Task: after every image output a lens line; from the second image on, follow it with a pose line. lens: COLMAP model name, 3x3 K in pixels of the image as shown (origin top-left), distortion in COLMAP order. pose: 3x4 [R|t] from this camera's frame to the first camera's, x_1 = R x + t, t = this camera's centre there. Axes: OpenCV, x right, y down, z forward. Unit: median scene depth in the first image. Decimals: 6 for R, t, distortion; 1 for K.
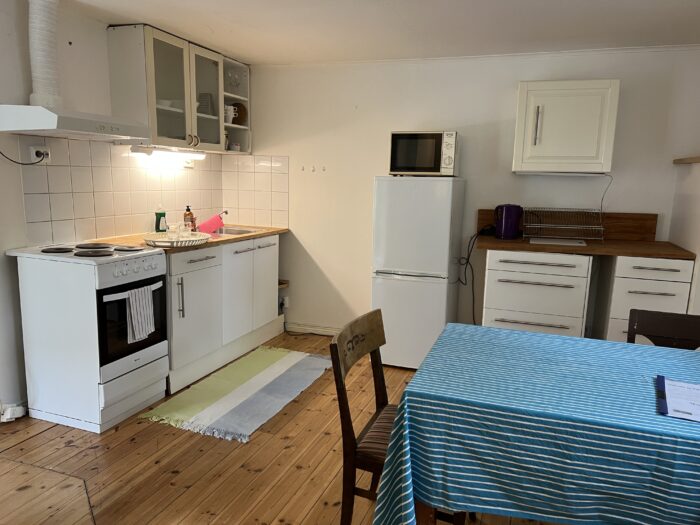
lens RADIAL K [[527.9, 0, 349.8], [0, 527.9, 263.2], [0, 0, 1]] dist [0.043359, -0.036471]
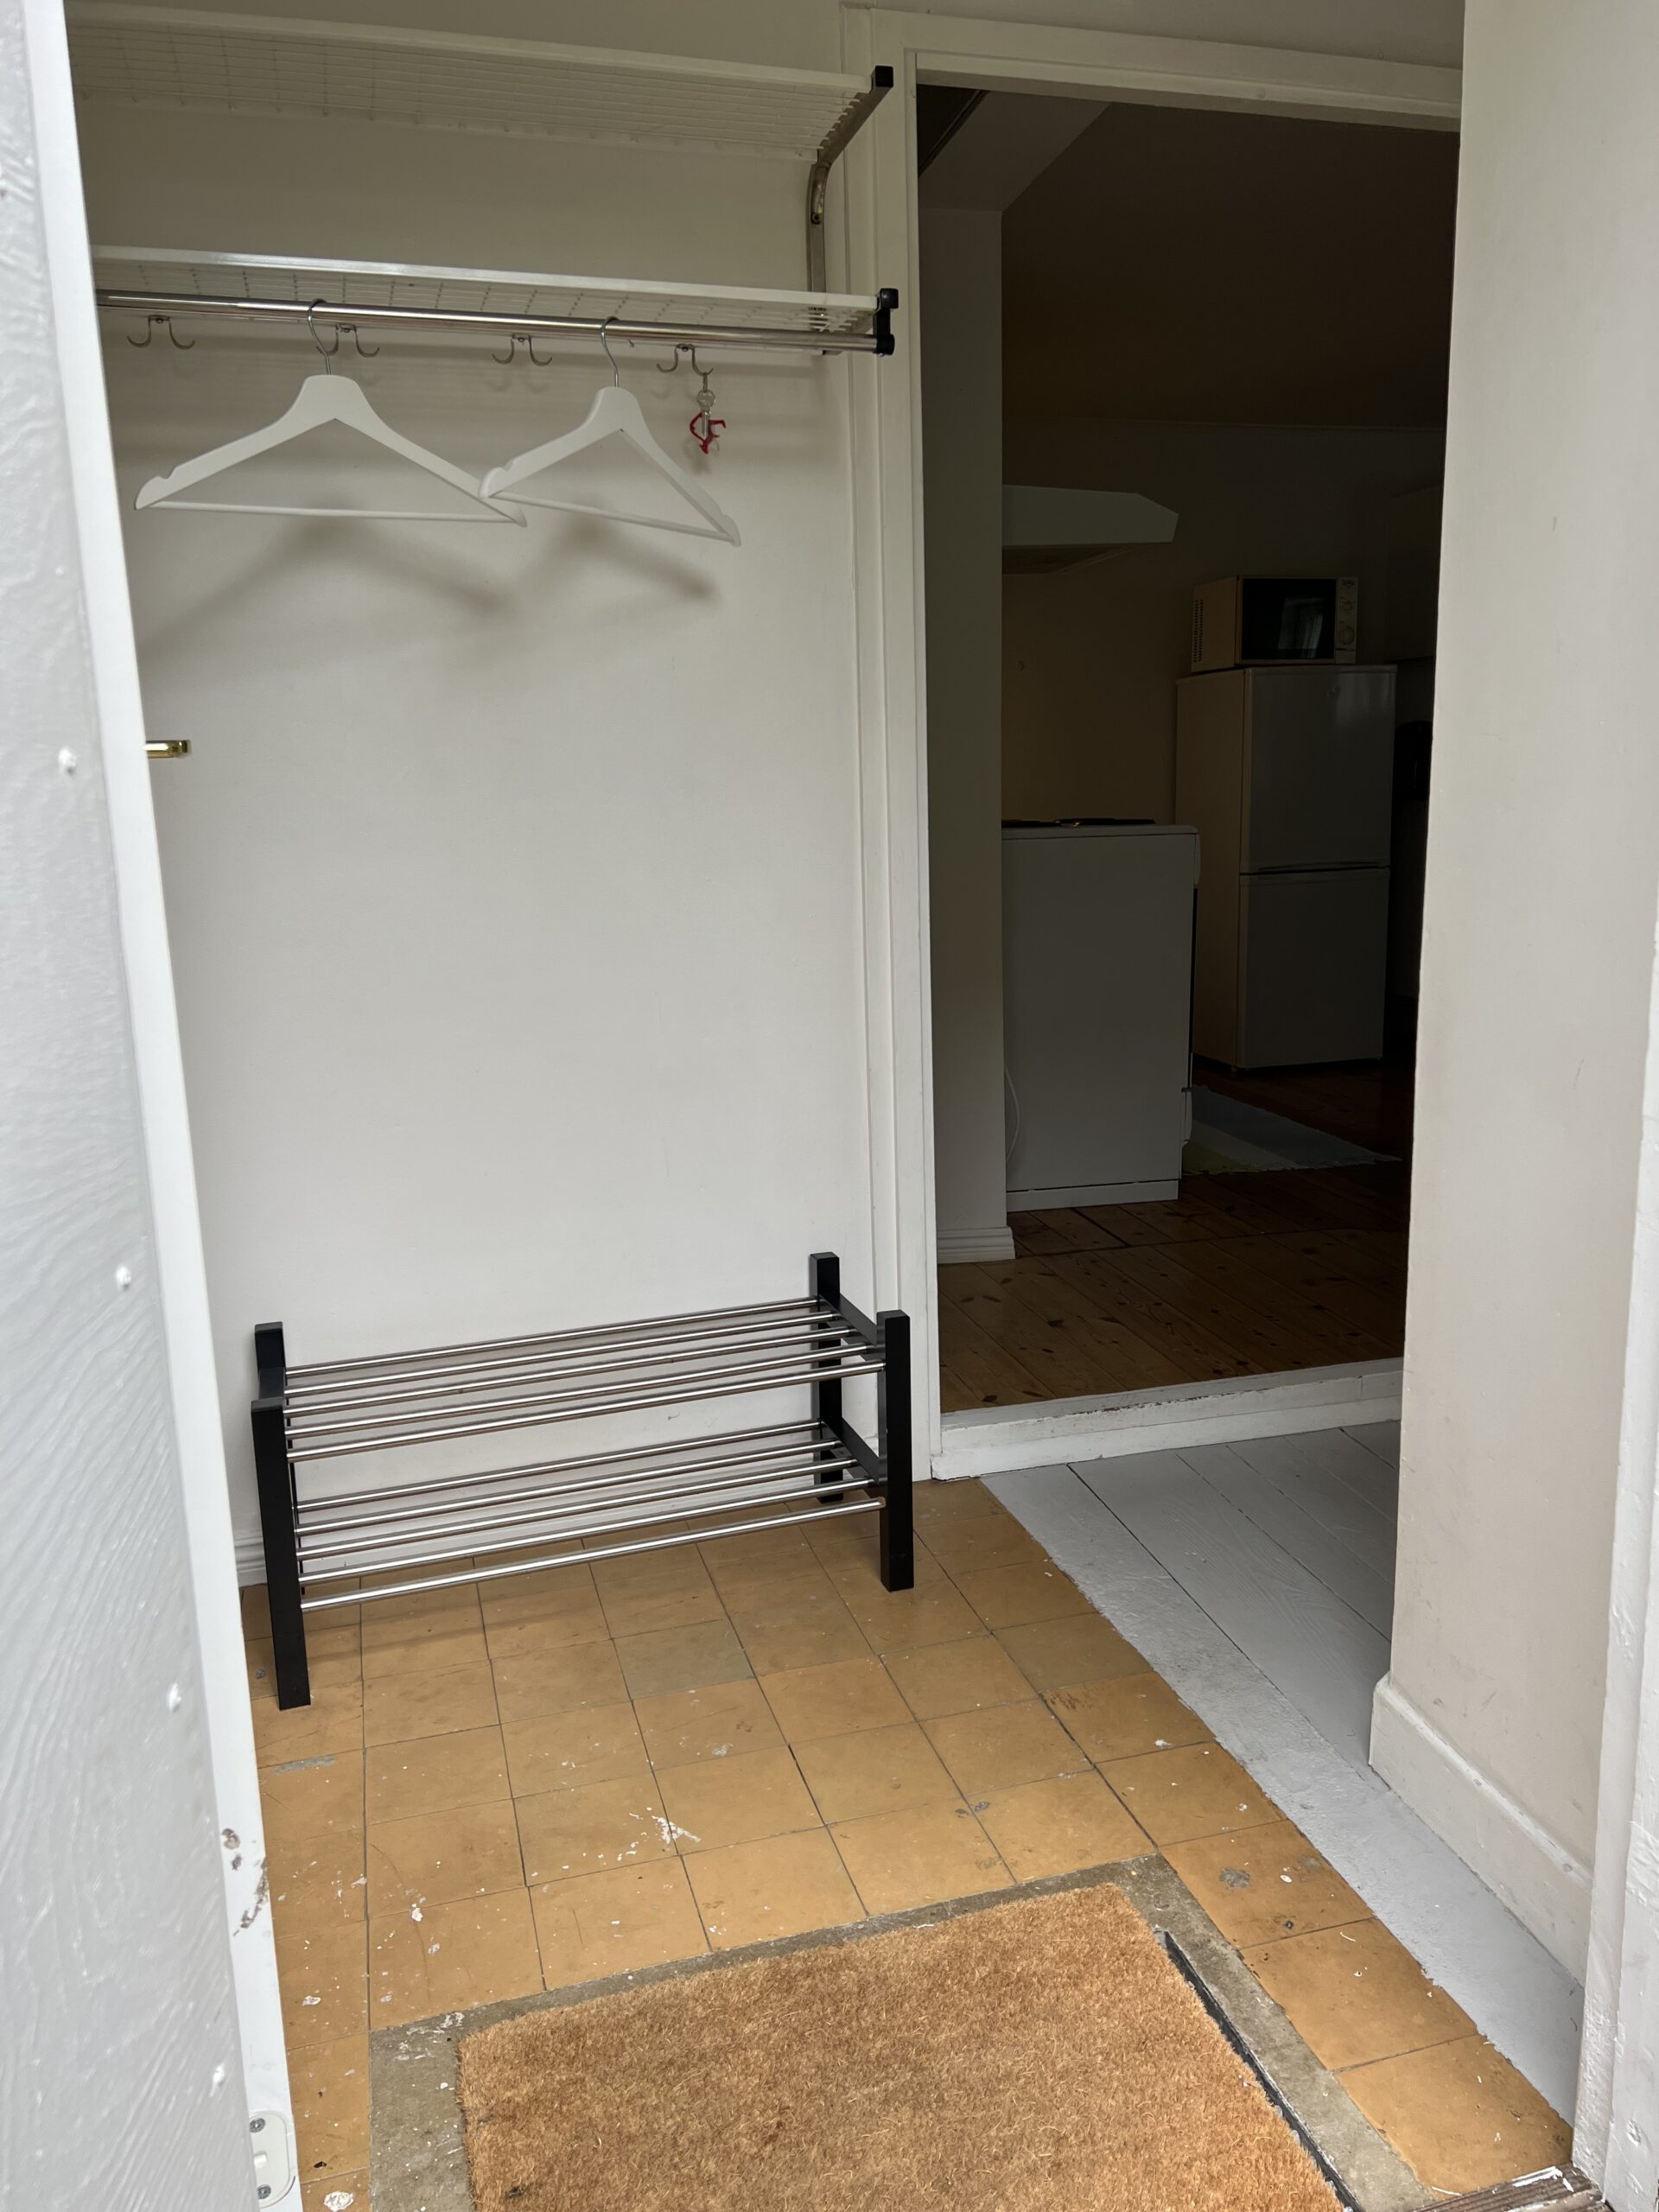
lens RADIAL K [[1668.1, 0, 834.8], [0, 1668.1, 1105.3], [0, 0, 1]] dist [0.043359, -0.036471]
pose [[0.828737, -0.147952, 0.539726, -1.138997], [0.127940, 0.988968, 0.074651, 0.065106], [-0.544817, 0.007186, 0.838524, -0.062163]]
